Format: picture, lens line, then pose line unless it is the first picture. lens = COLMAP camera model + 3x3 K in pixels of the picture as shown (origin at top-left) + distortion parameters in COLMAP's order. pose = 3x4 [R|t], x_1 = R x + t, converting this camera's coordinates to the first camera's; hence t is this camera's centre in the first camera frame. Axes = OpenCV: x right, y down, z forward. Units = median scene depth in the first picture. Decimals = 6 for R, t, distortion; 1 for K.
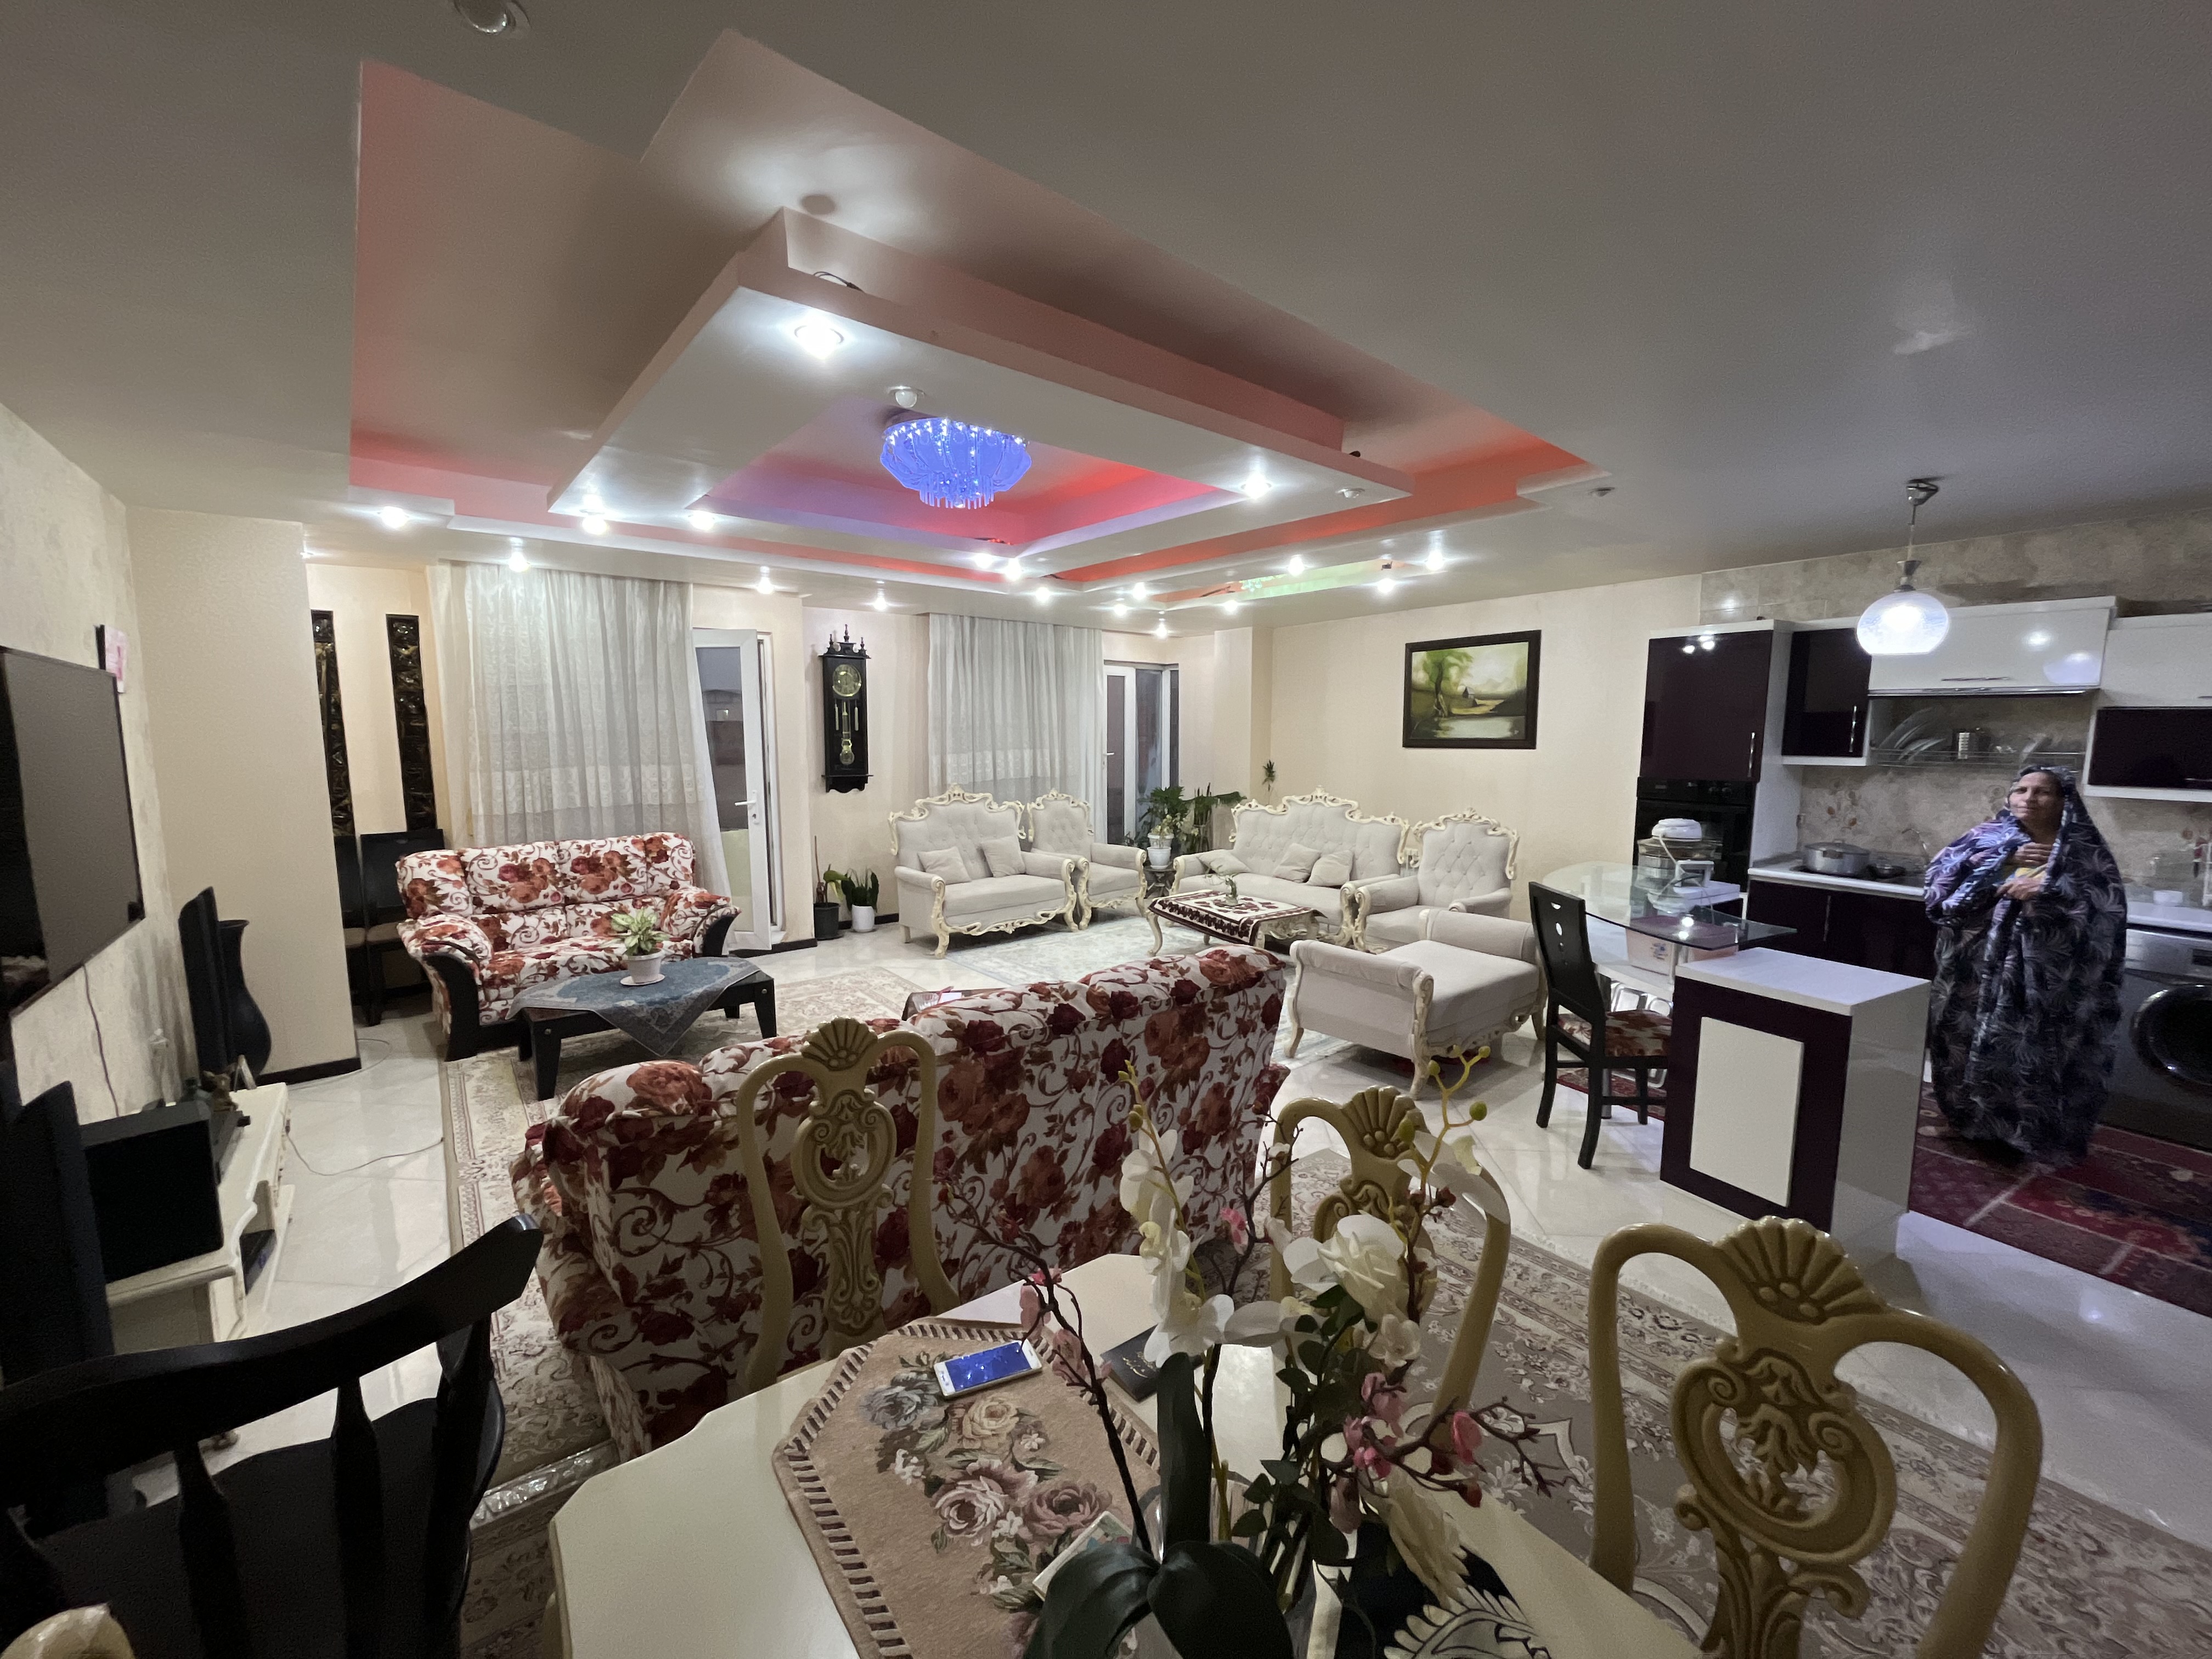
lens RADIAL K [[890.1, 0, 1103.8], [0, 890.1, 826.4], [0, 0, 1]] dist [-0.002990, -0.000398]
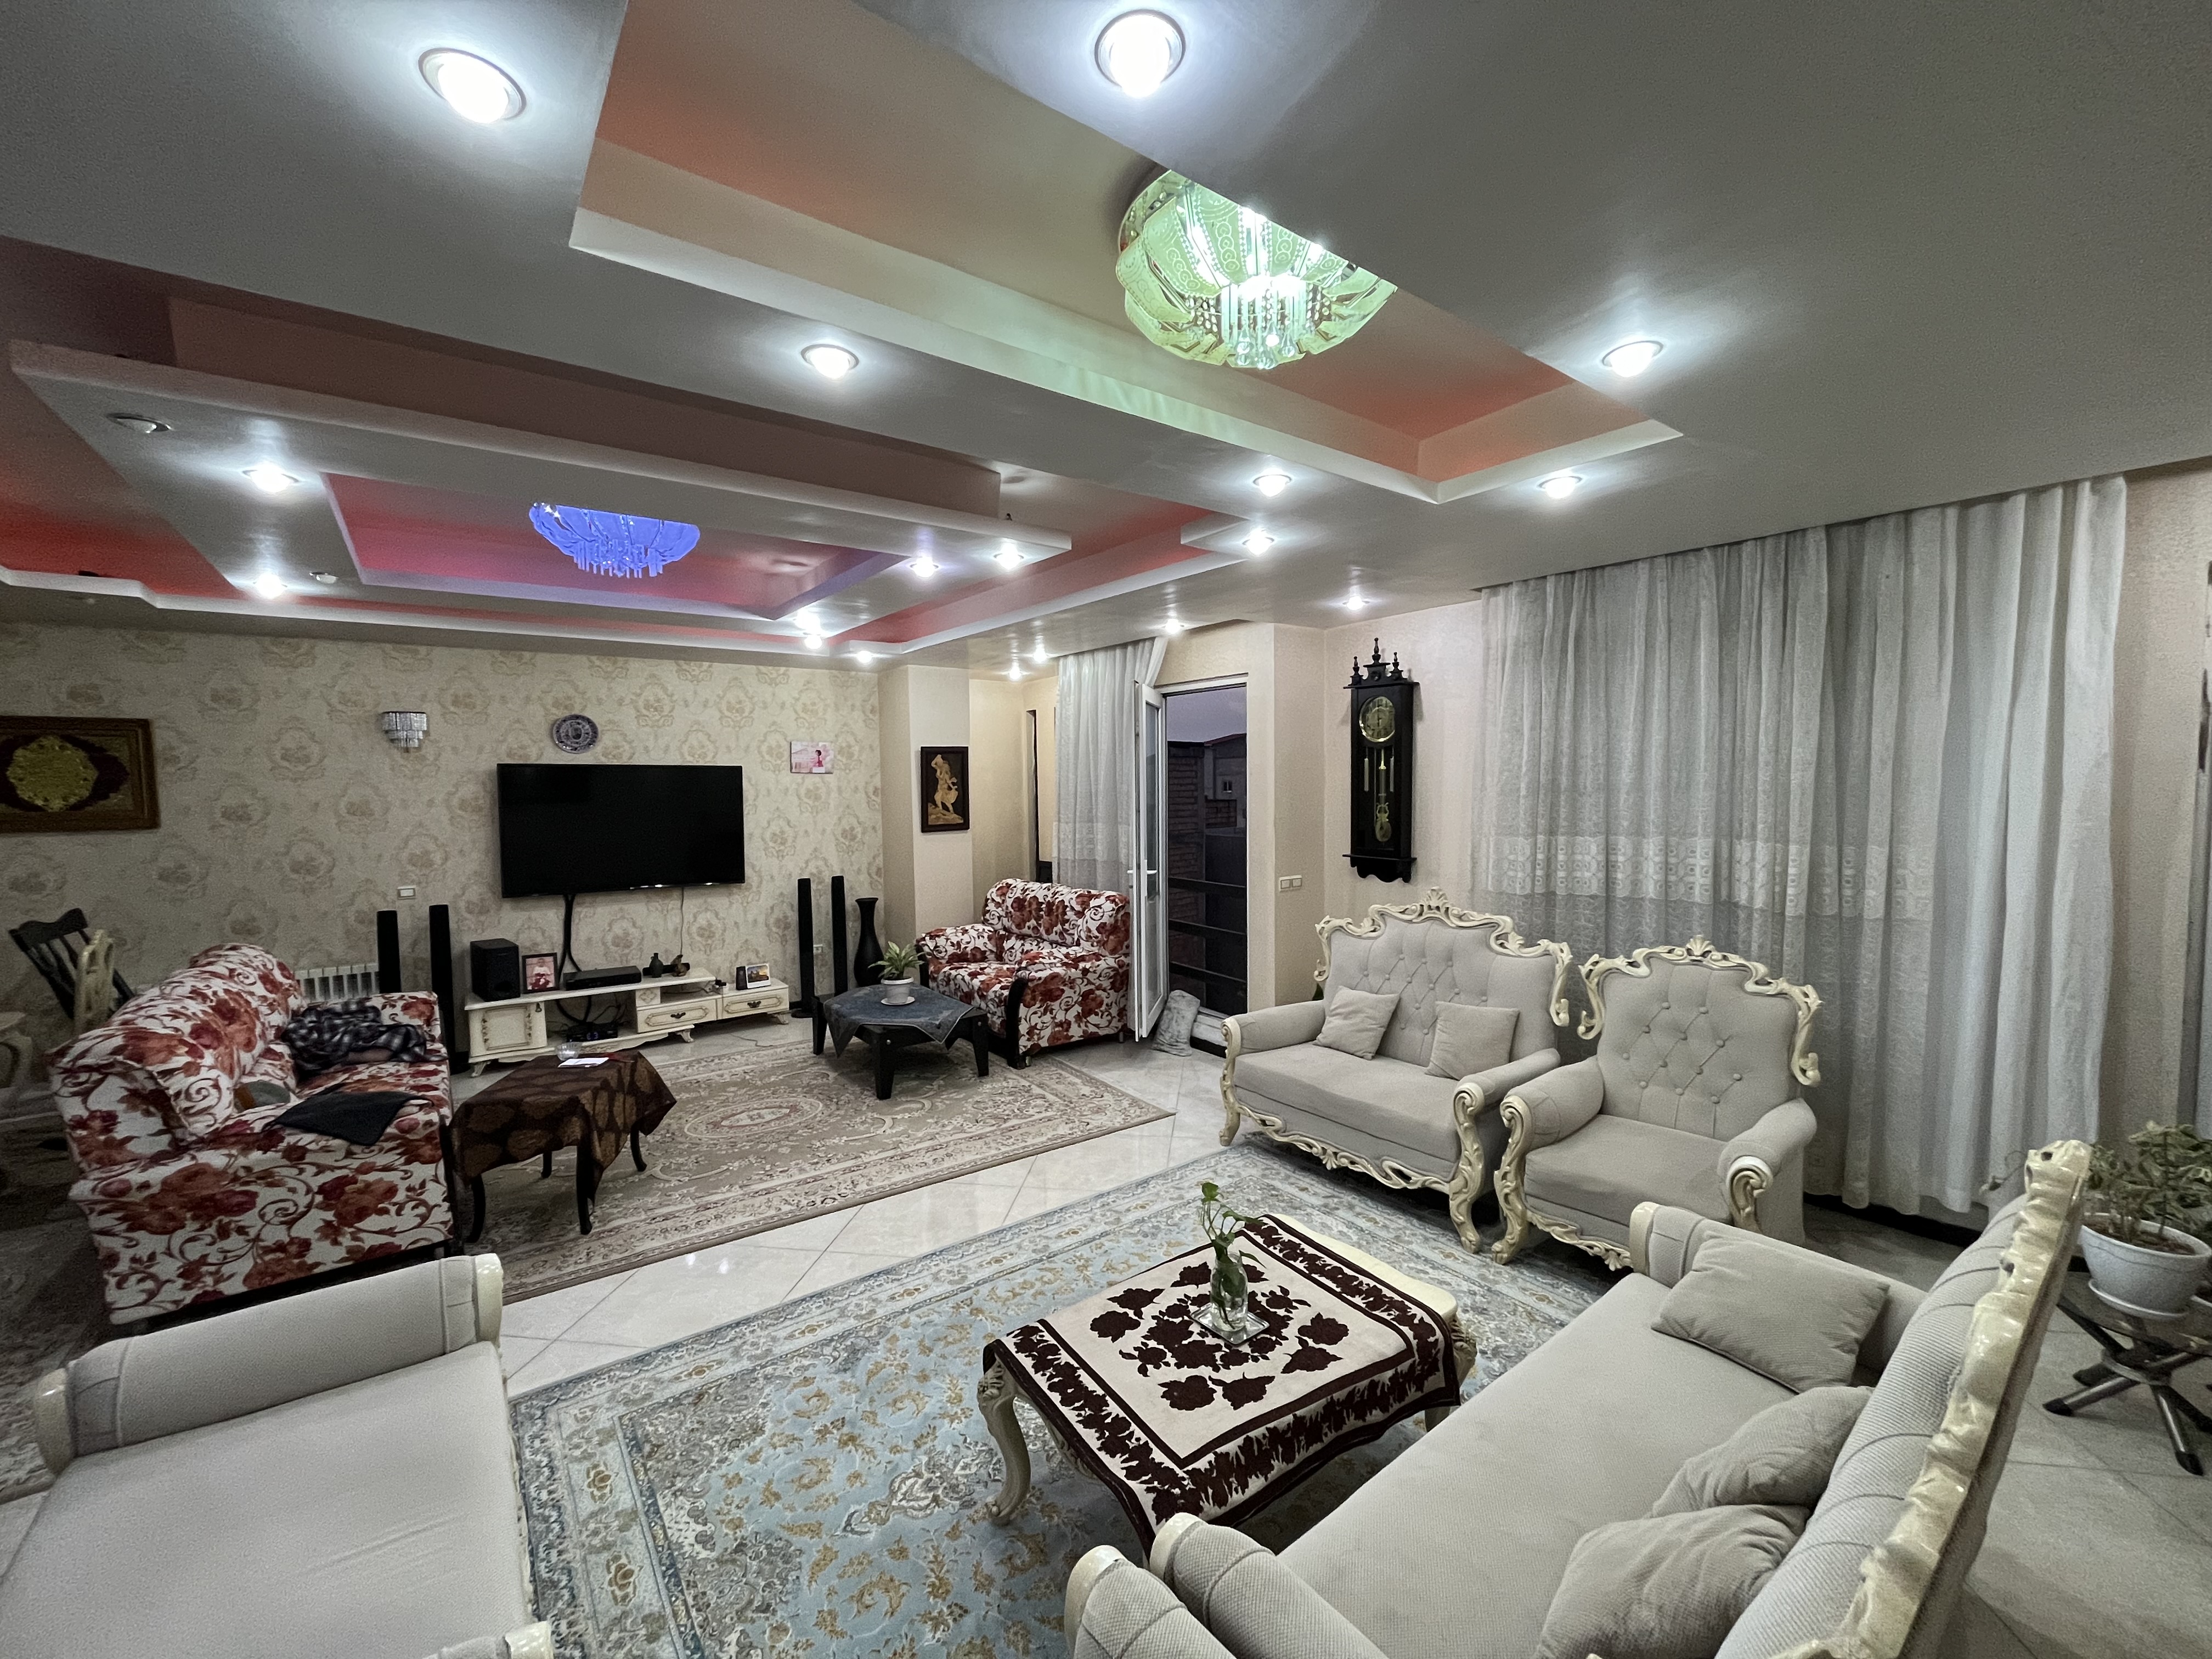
lens RADIAL K [[890.1, 0, 1095.5], [0, 890.1, 835.2], [0, 0, 1]] dist [-0.002990, -0.000398]
pose [[-0.039535, 0.059043, -0.997472, 0.412719], [-0.106240, 0.992346, 0.062950, -0.096355], [0.993554, 0.108460, -0.032960, 0.824684]]
